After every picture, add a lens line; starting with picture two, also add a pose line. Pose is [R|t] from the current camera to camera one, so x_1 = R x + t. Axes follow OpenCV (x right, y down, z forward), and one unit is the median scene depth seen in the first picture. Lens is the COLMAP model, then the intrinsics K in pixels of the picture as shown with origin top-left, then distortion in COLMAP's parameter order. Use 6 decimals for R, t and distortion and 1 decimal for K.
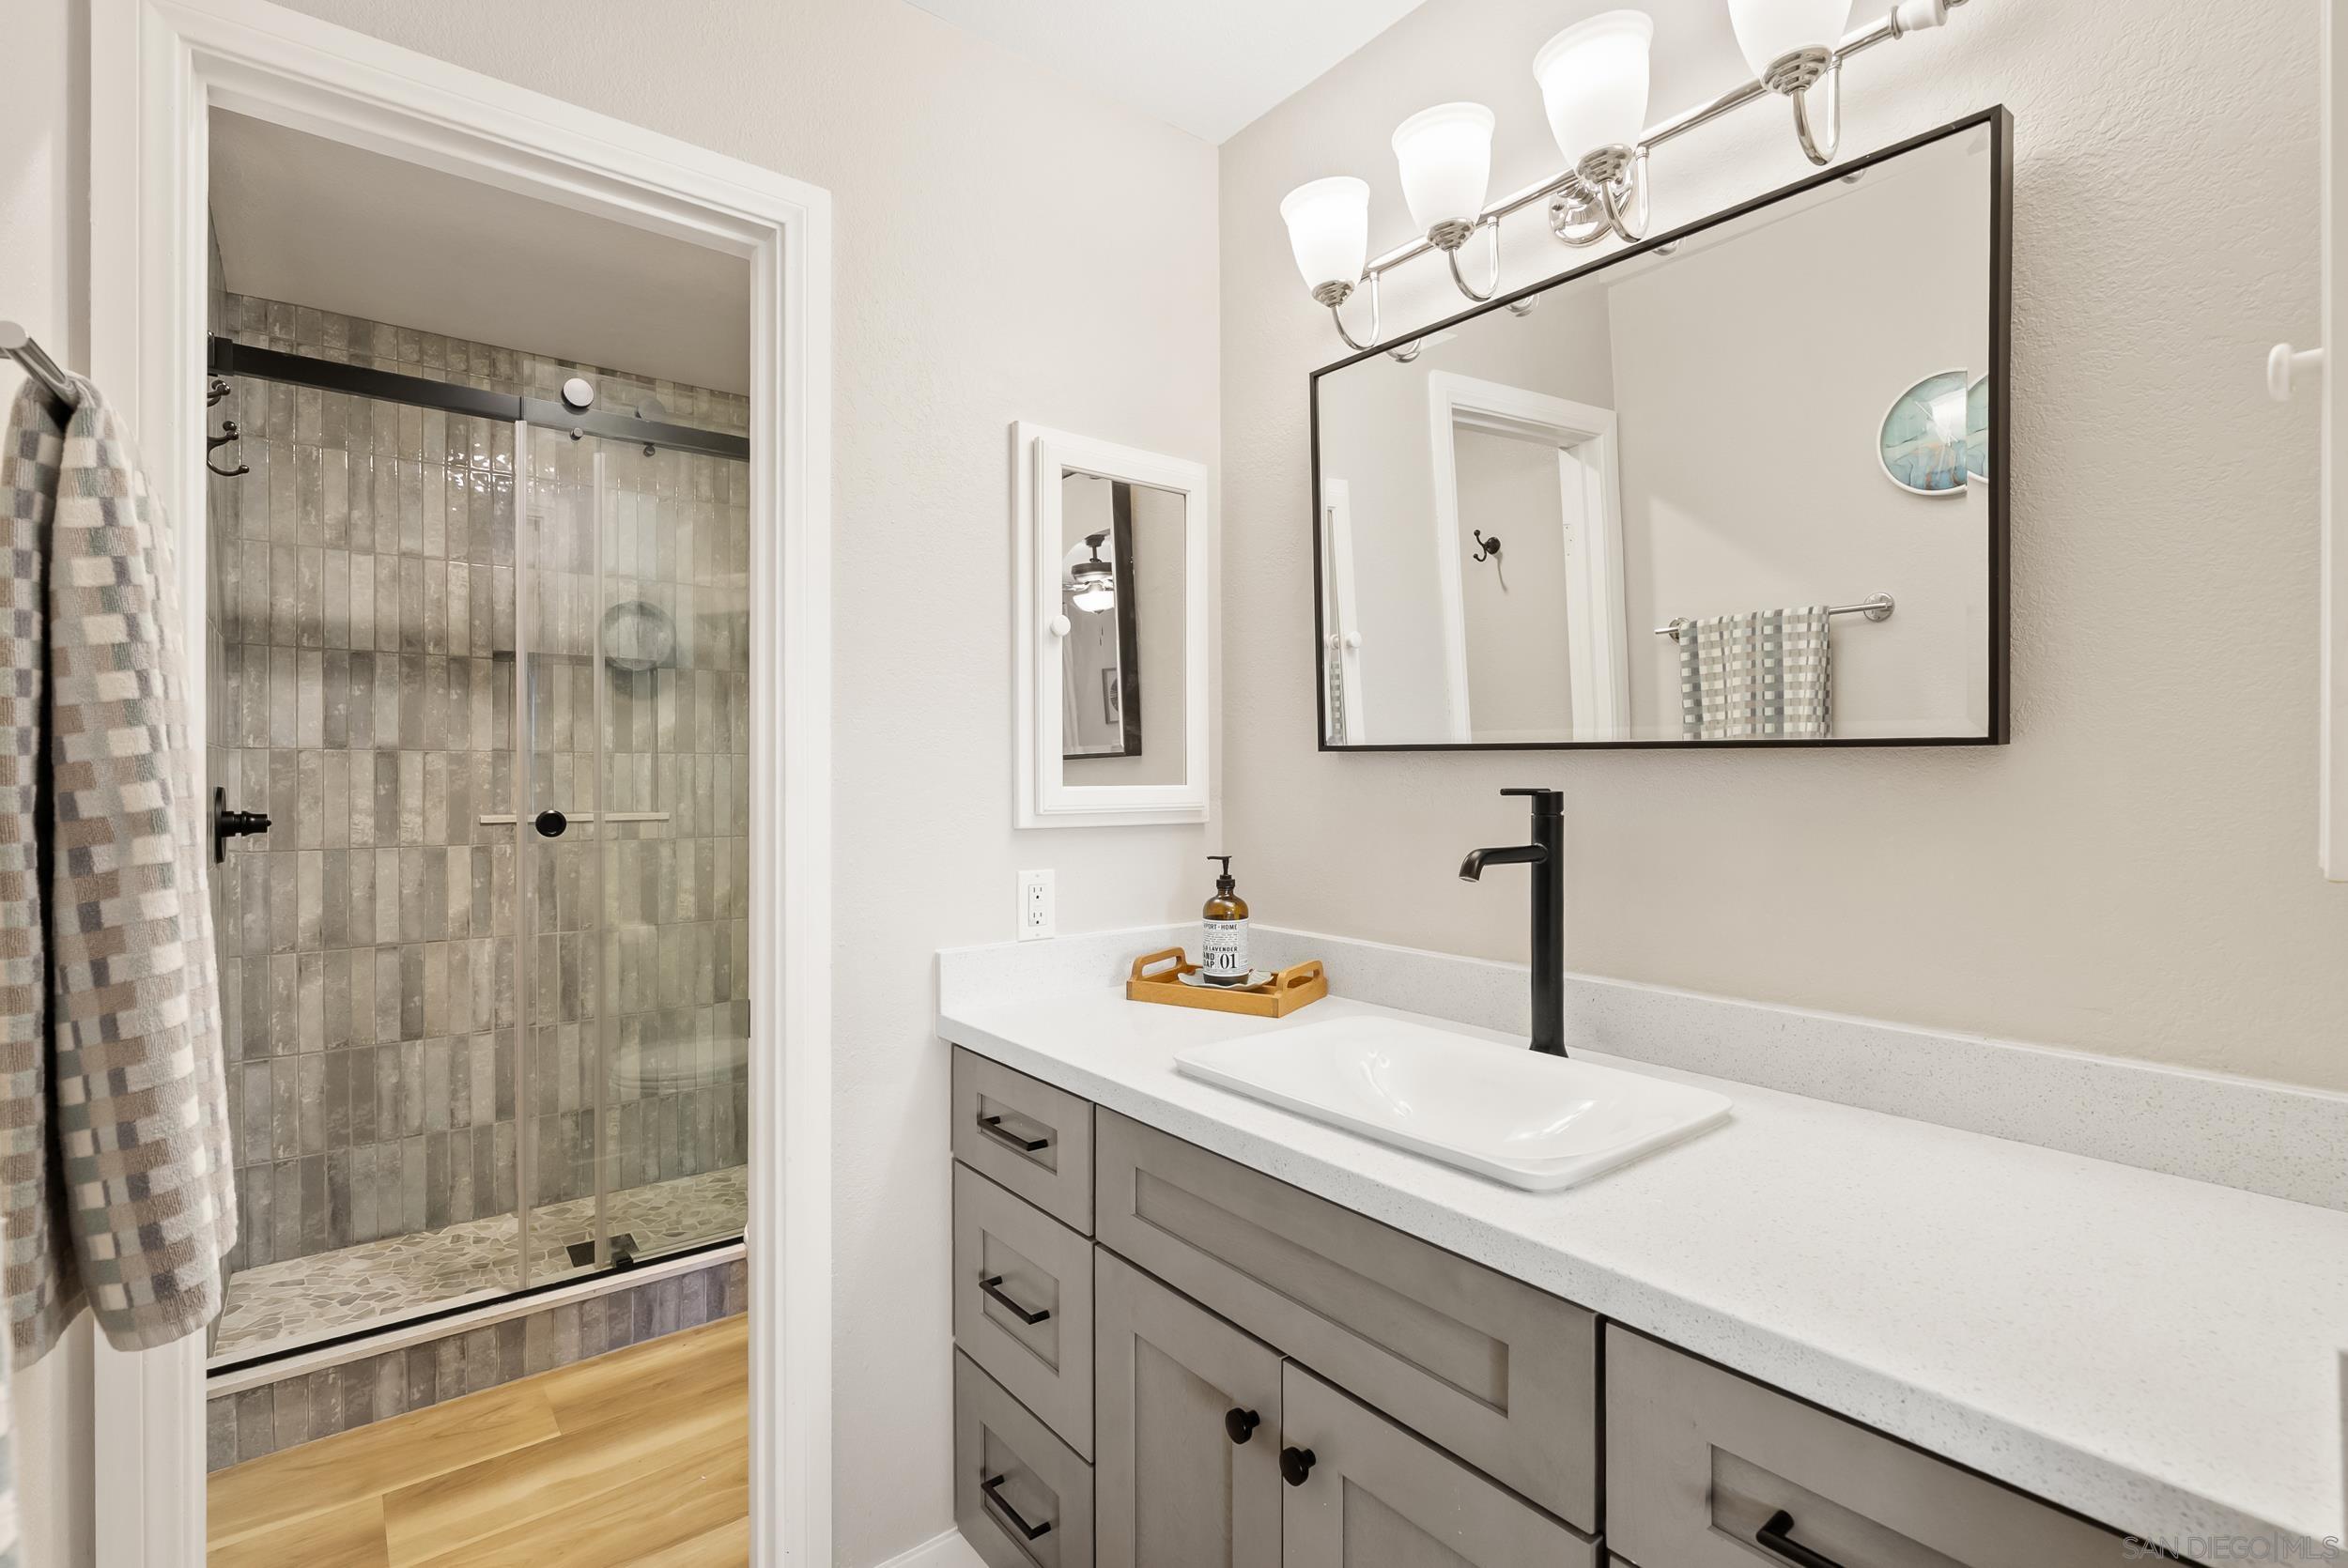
lens RADIAL K [[1085.7, 0, 1170.9], [0, 1085.7, 792.0], [0, 0, 1]] dist [-0.003830, 0.001282]
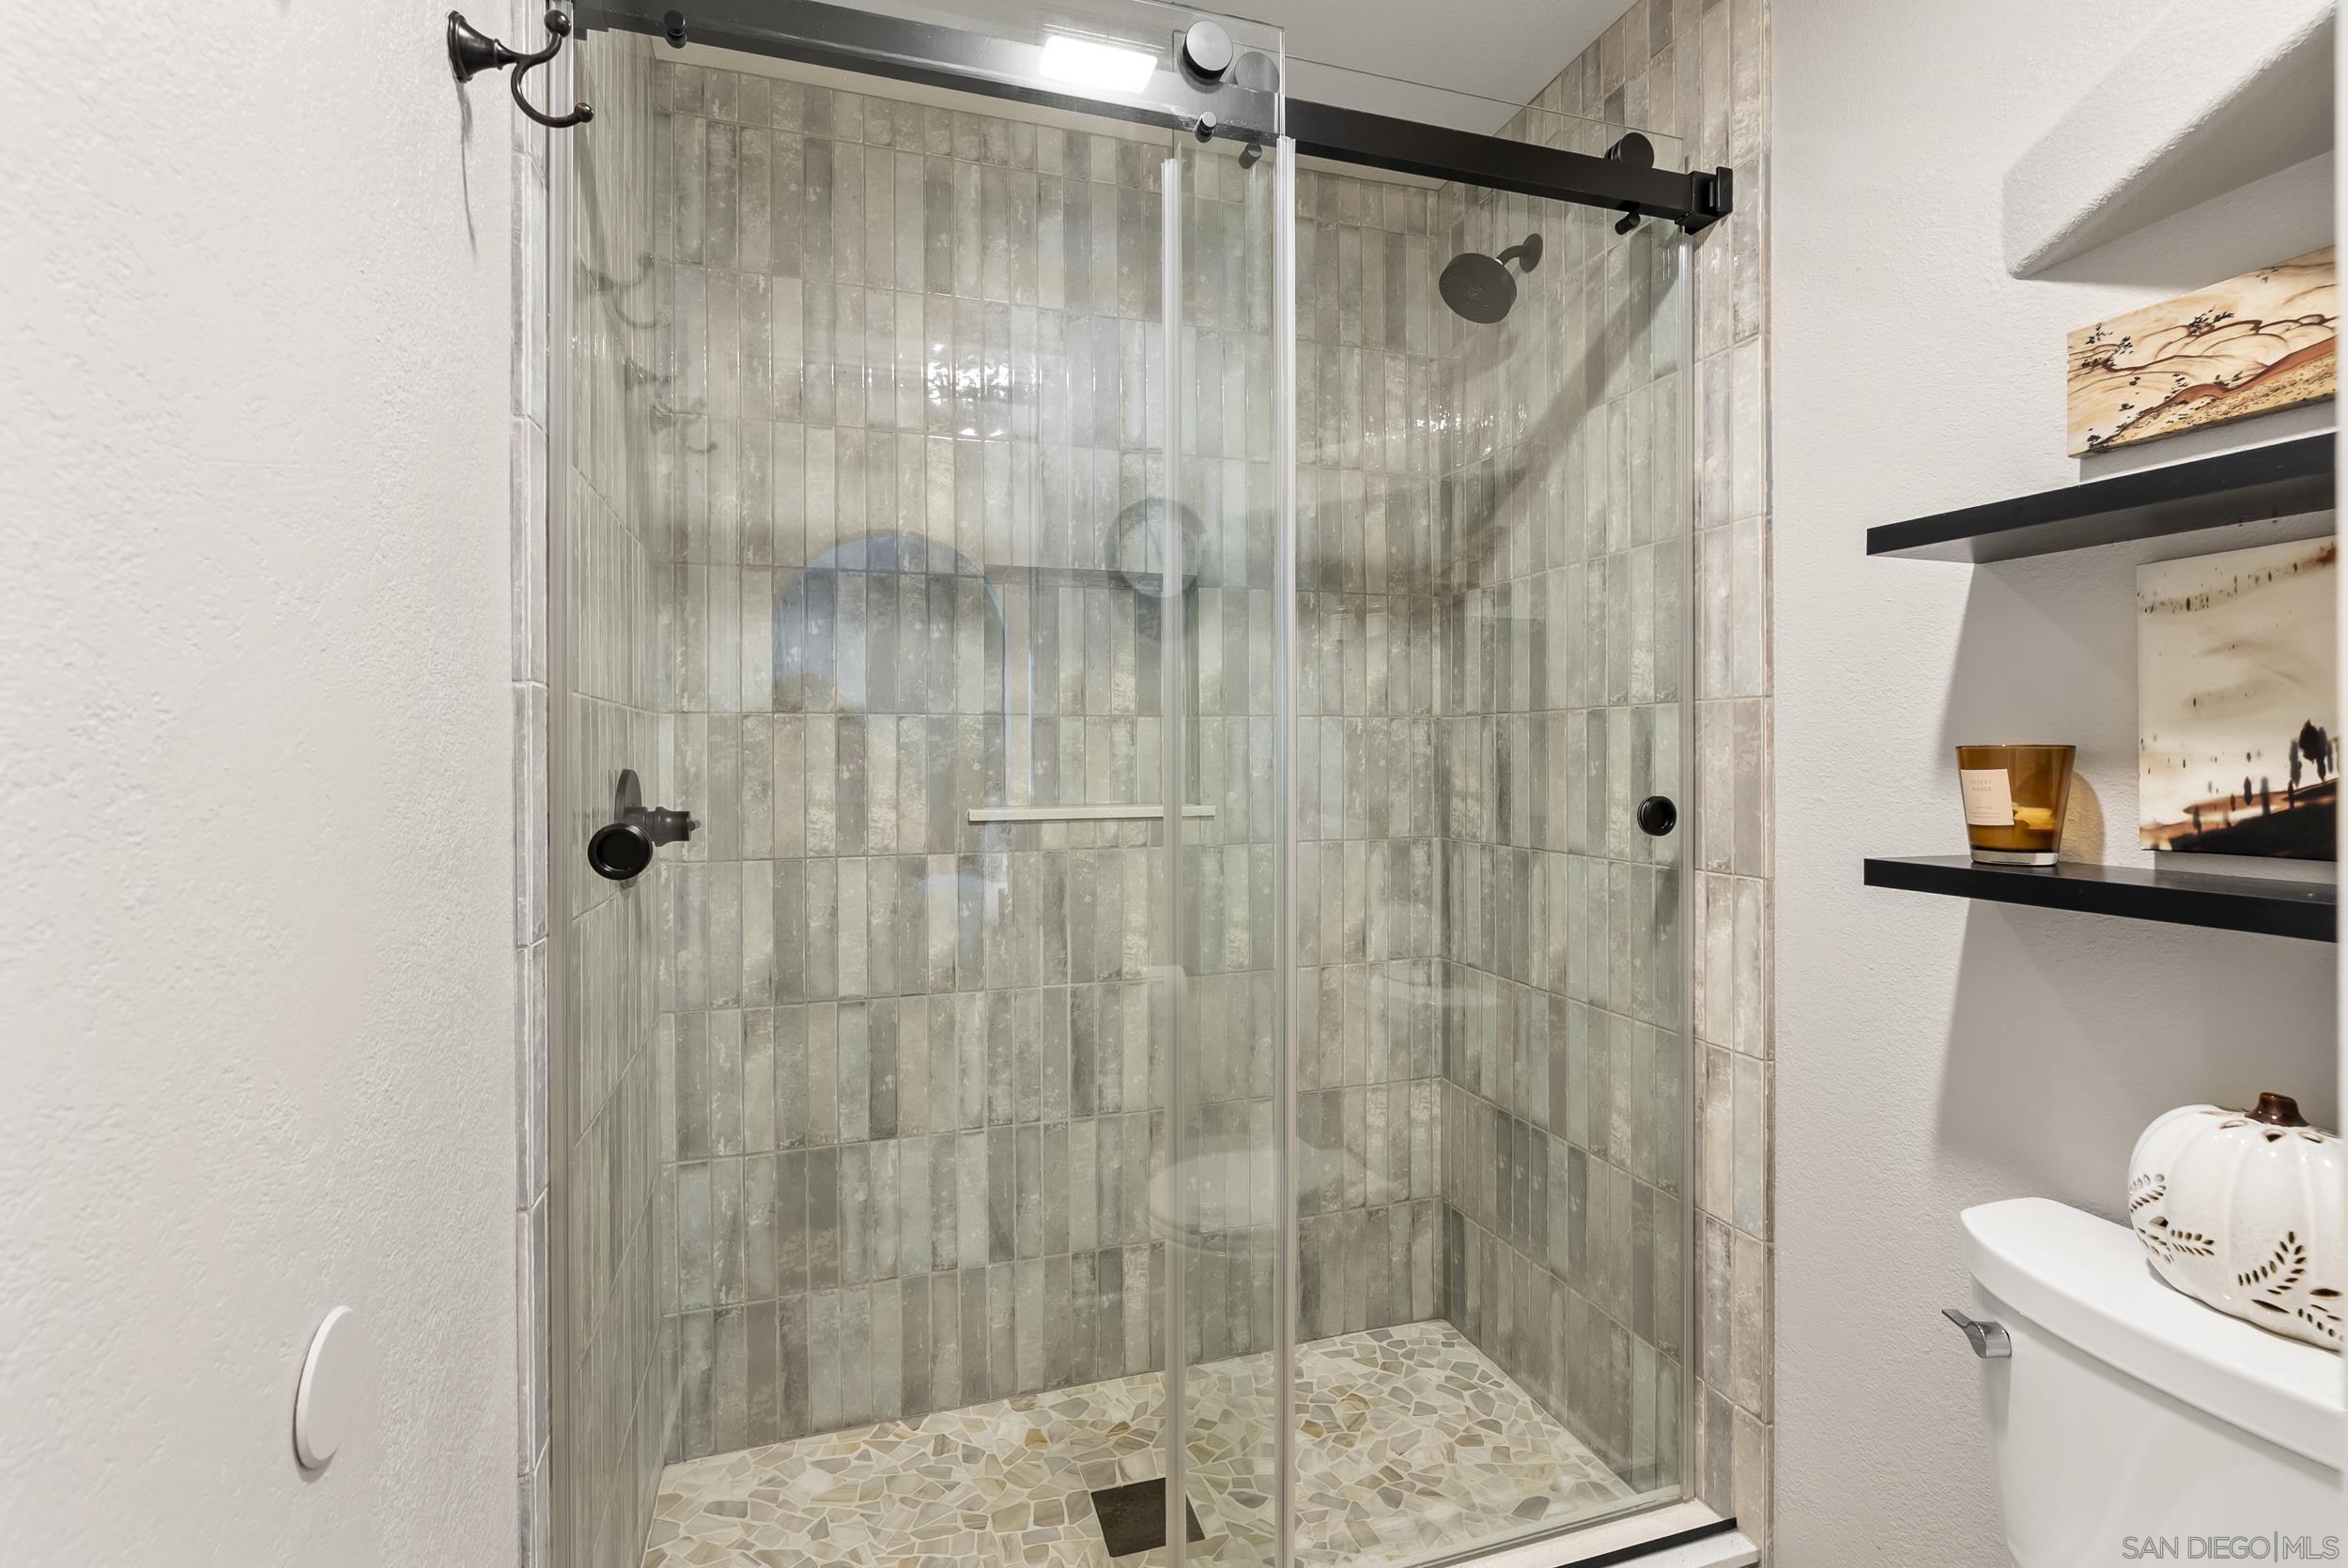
lens RADIAL K [[1085.7, 0, 1174.3], [0, 1085.7, 772.0], [0, 0, 1]] dist [-0.003830, 0.001282]
pose [[0.938660, -0.002129, -0.344838, -0.288327], [0.002073, 0.999998, -0.000529, -0.001241], [0.344838, -0.000218, 0.938662, 0.416357]]
